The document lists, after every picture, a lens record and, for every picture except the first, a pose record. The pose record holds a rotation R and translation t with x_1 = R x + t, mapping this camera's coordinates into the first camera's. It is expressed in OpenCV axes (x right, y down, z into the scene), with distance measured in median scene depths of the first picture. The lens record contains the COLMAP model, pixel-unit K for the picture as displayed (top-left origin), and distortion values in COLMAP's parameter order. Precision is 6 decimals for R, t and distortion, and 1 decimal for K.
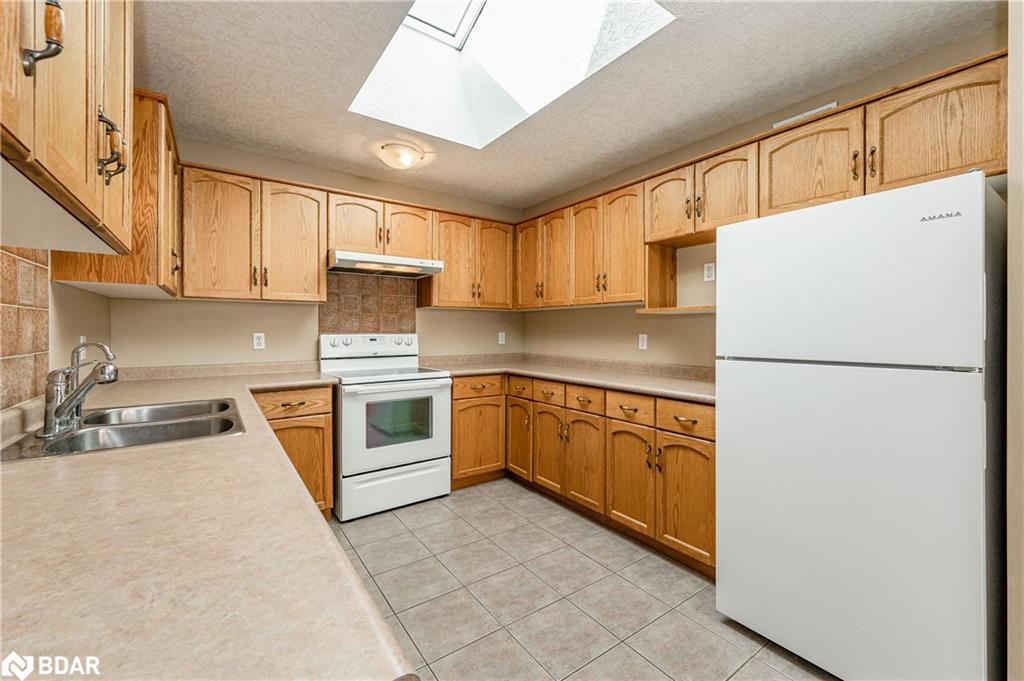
lens RADIAL K [[419.8, 0, 510.0], [0, 419.8, 333.5], [0, 0, 1]] dist [-0.001959, -0.000119]
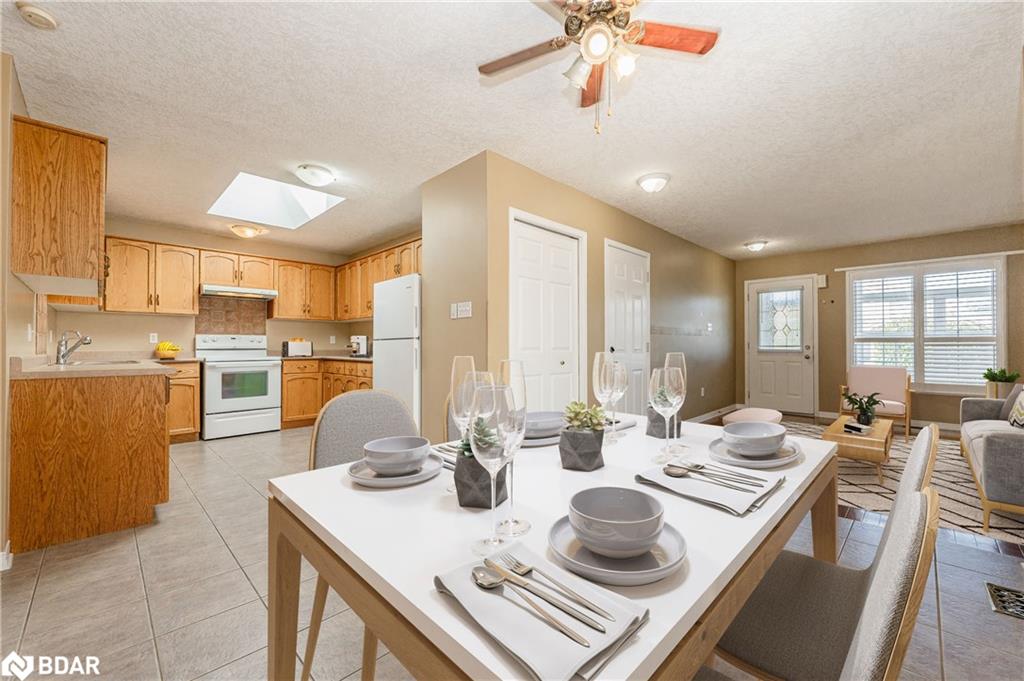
lens RADIAL K [[411.7, 0, 509.0], [0, 411.7, 342.6], [0, 0, 1]] dist [-0.007846, -0.000175]
pose [[0.986223, -0.000736, 0.165417, 0.496763], [0.003054, 0.999901, -0.013762, 0.060242], [-0.165390, 0.014078, 0.986128, -0.790060]]
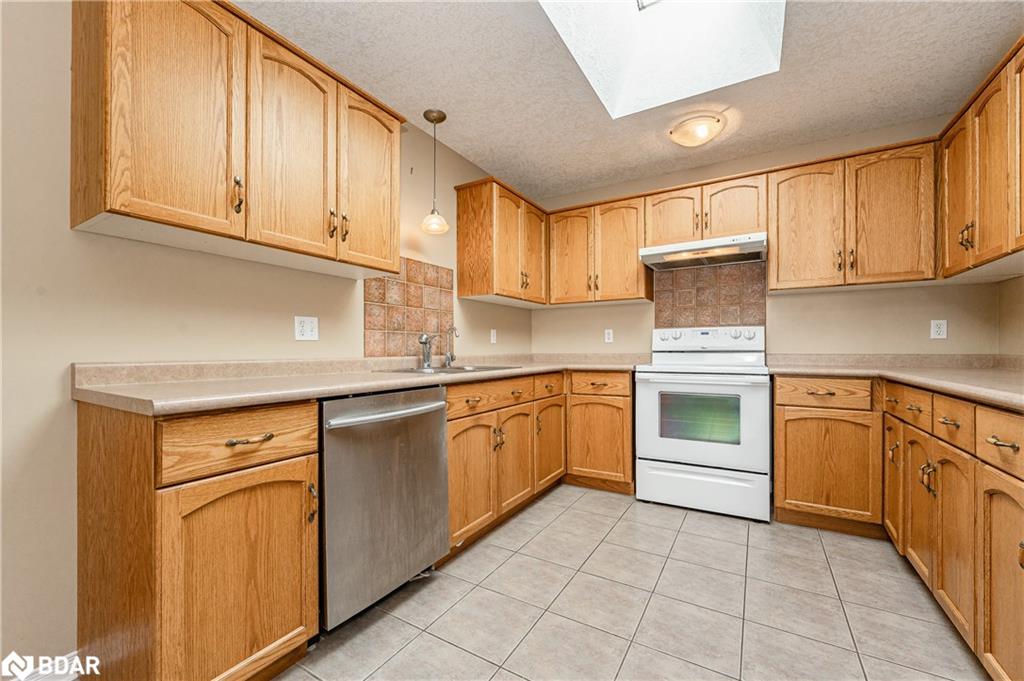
lens RADIAL K [[407.3, 0, 513.9], [0, 407.3, 349.1], [0, 0, 1]] dist [-0.001086, -0.000008]
pose [[0.403065, -0.003669, -0.915164, 0.375010], [-0.003807, 0.999977, -0.005686, 0.062390], [0.915163, 0.005776, 0.403042, 0.253267]]
